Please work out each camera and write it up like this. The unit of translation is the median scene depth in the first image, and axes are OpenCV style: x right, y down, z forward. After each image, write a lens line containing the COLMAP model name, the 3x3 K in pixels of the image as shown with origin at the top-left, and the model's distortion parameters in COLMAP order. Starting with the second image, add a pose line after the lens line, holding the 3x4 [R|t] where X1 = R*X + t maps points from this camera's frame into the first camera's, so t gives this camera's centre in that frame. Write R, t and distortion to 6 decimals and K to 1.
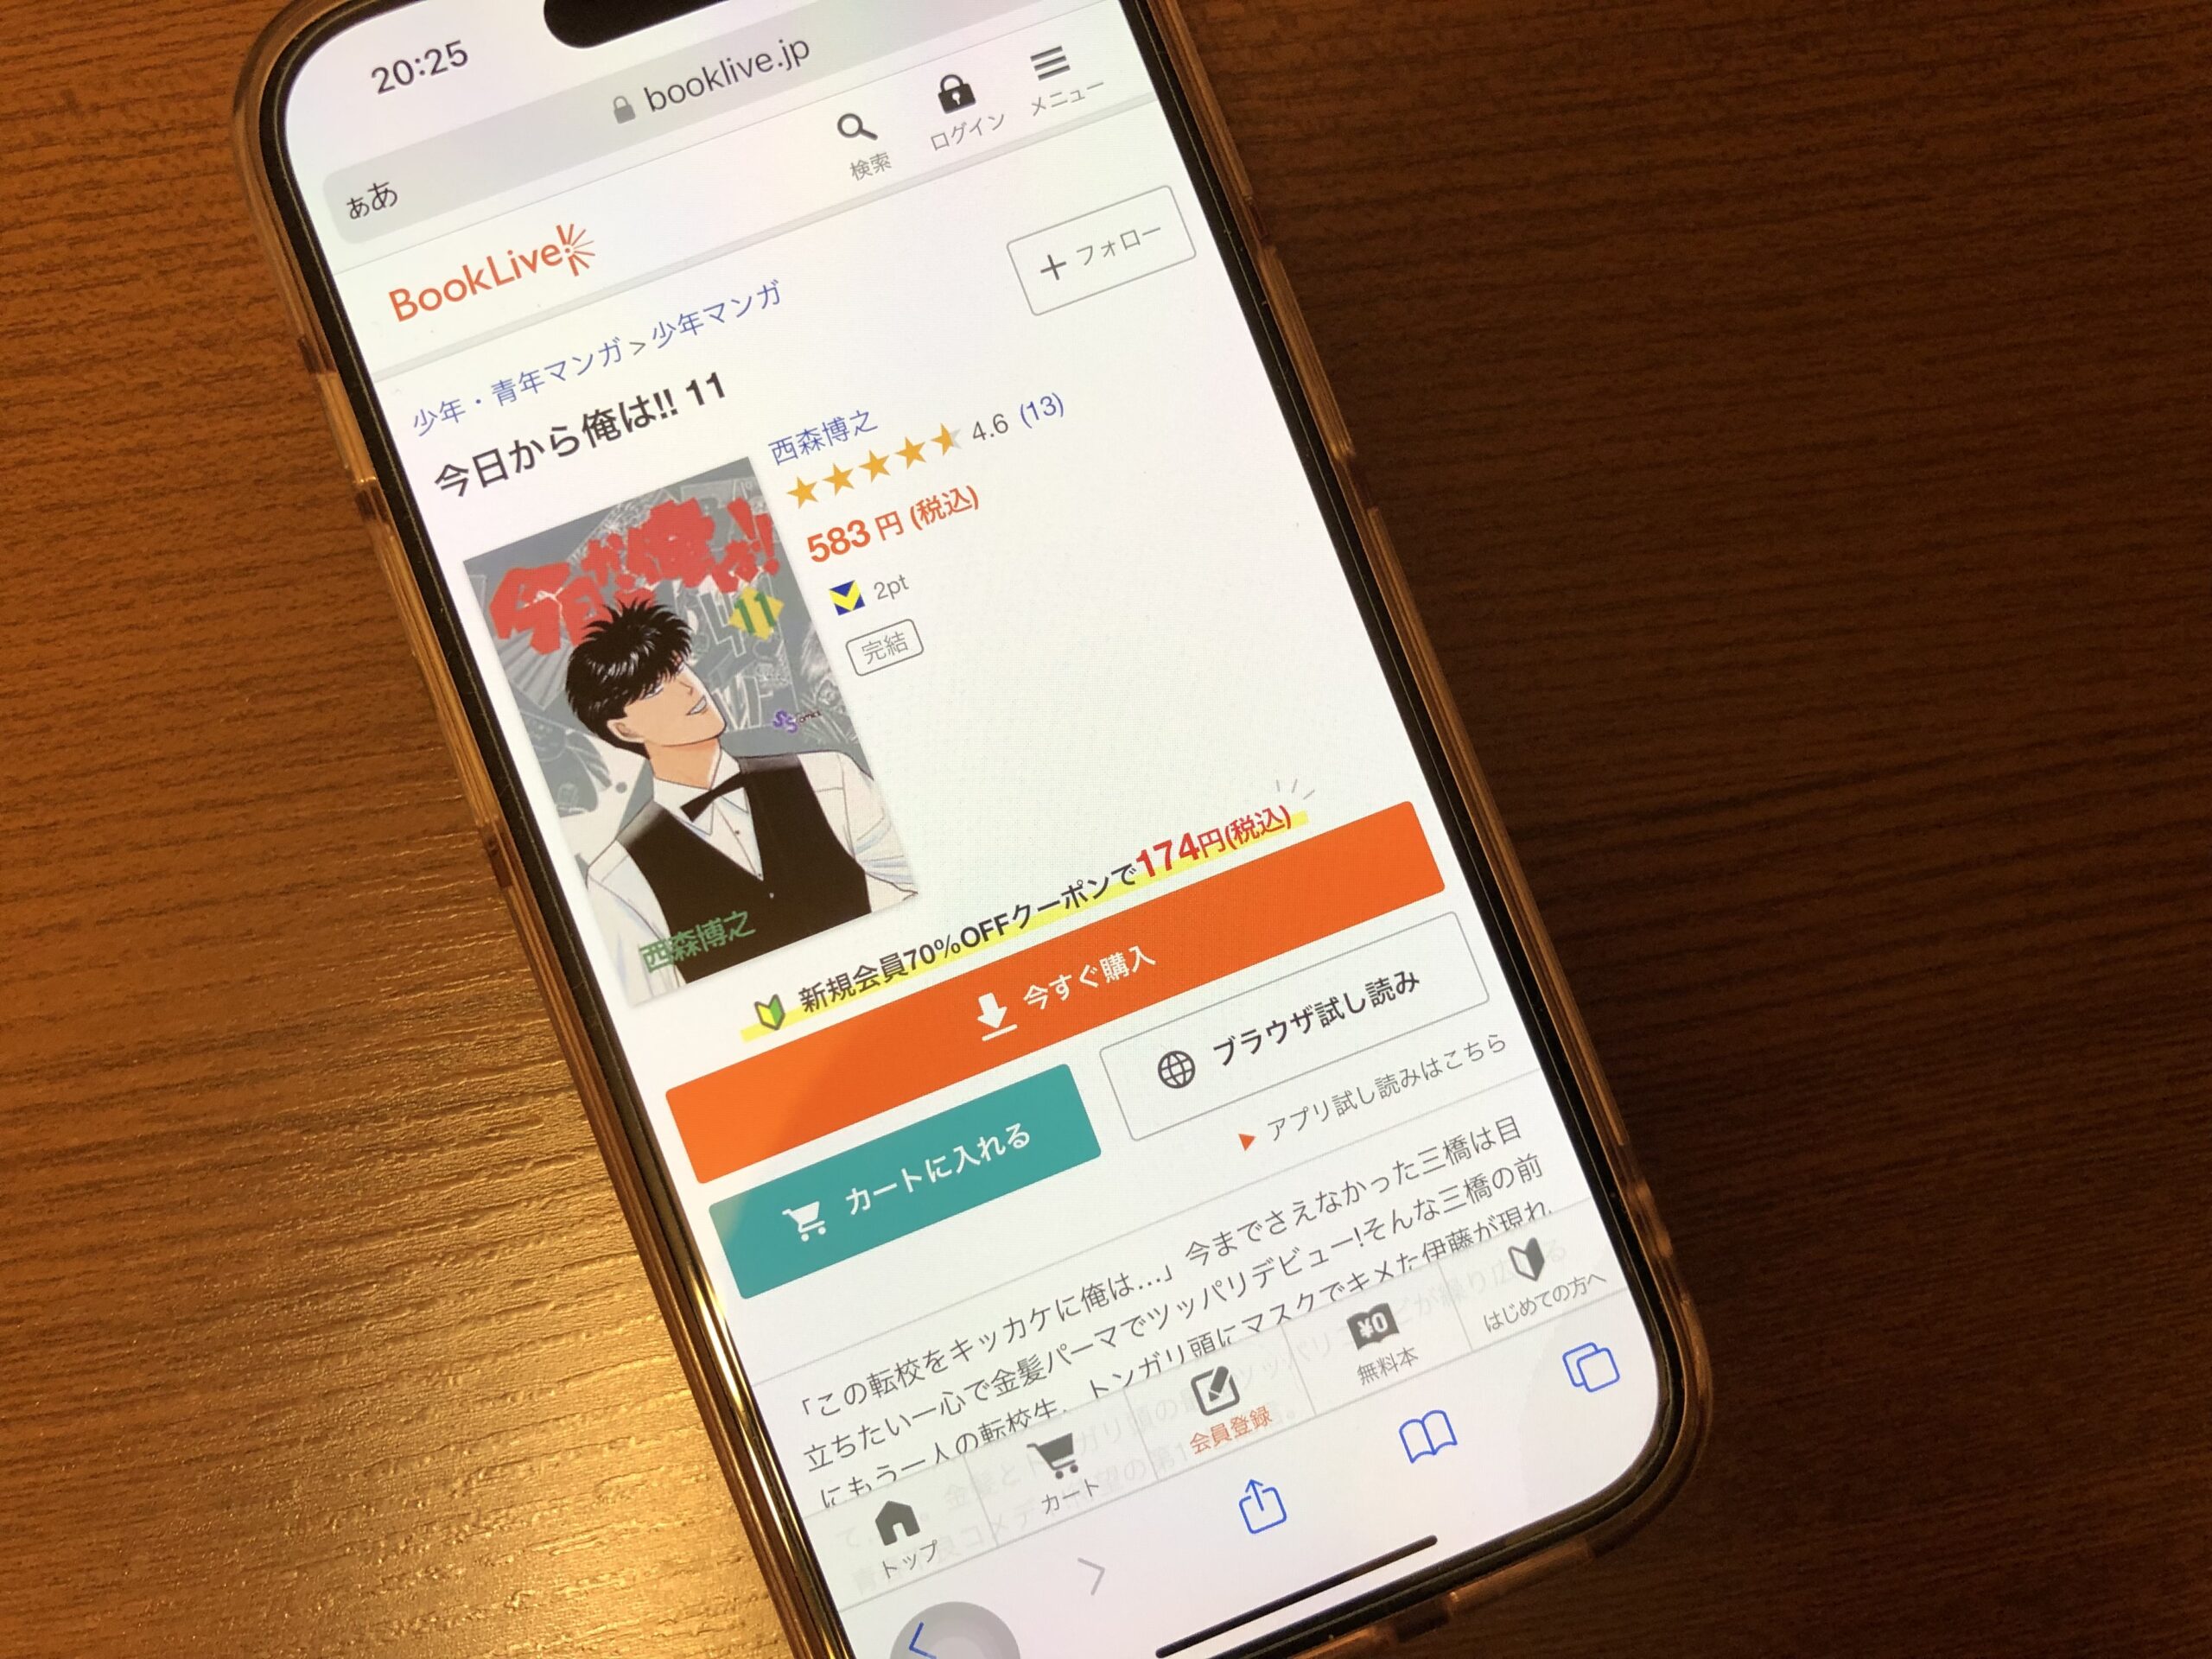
lens RADIAL K [[1805.2, 0, 1089.5], [0, 1805.2, 824.2], [0, 0, 1]] dist [-0.004598, 0.002165]
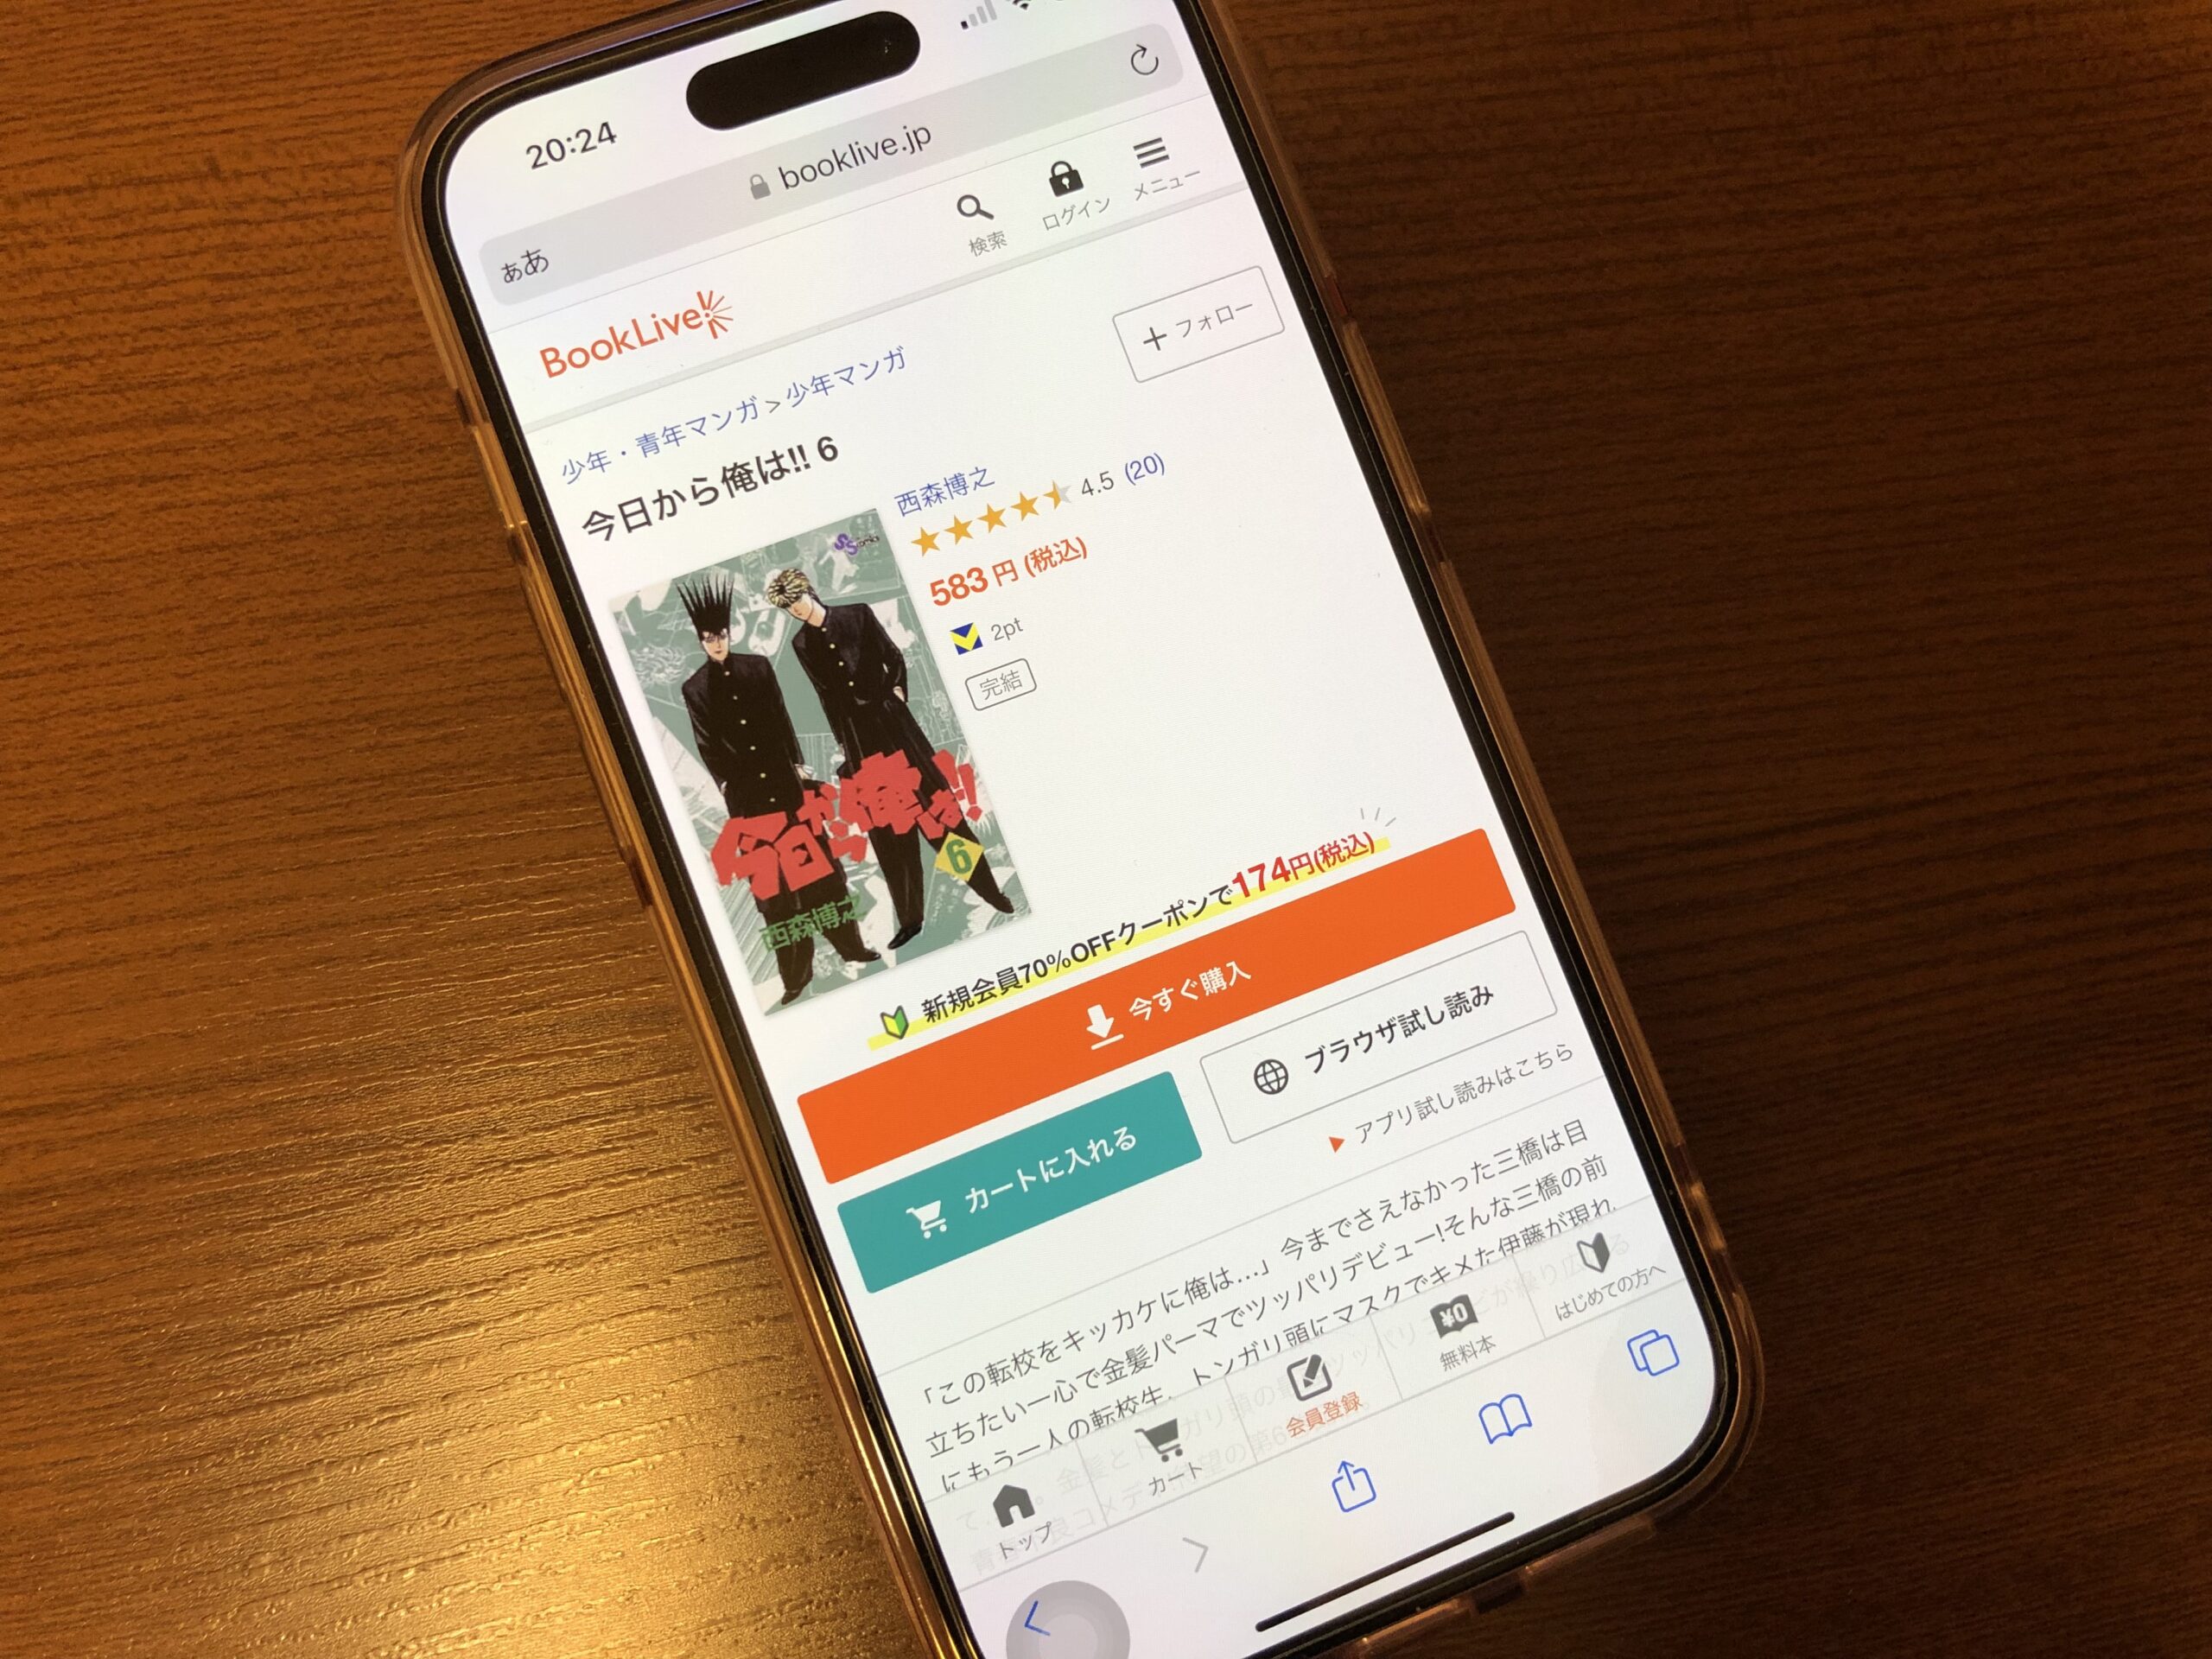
lens RADIAL K [[1810.8, 0, 1090.2], [0, 1810.8, 813.1], [0, 0, 1]] dist [0.000325, -0.004592]
pose [[0.999060, 0.004188, 0.043153, -0.096793], [-0.002431, 0.999169, -0.040689, 0.020686], [-0.043287, 0.040546, 0.998240, -0.073059]]
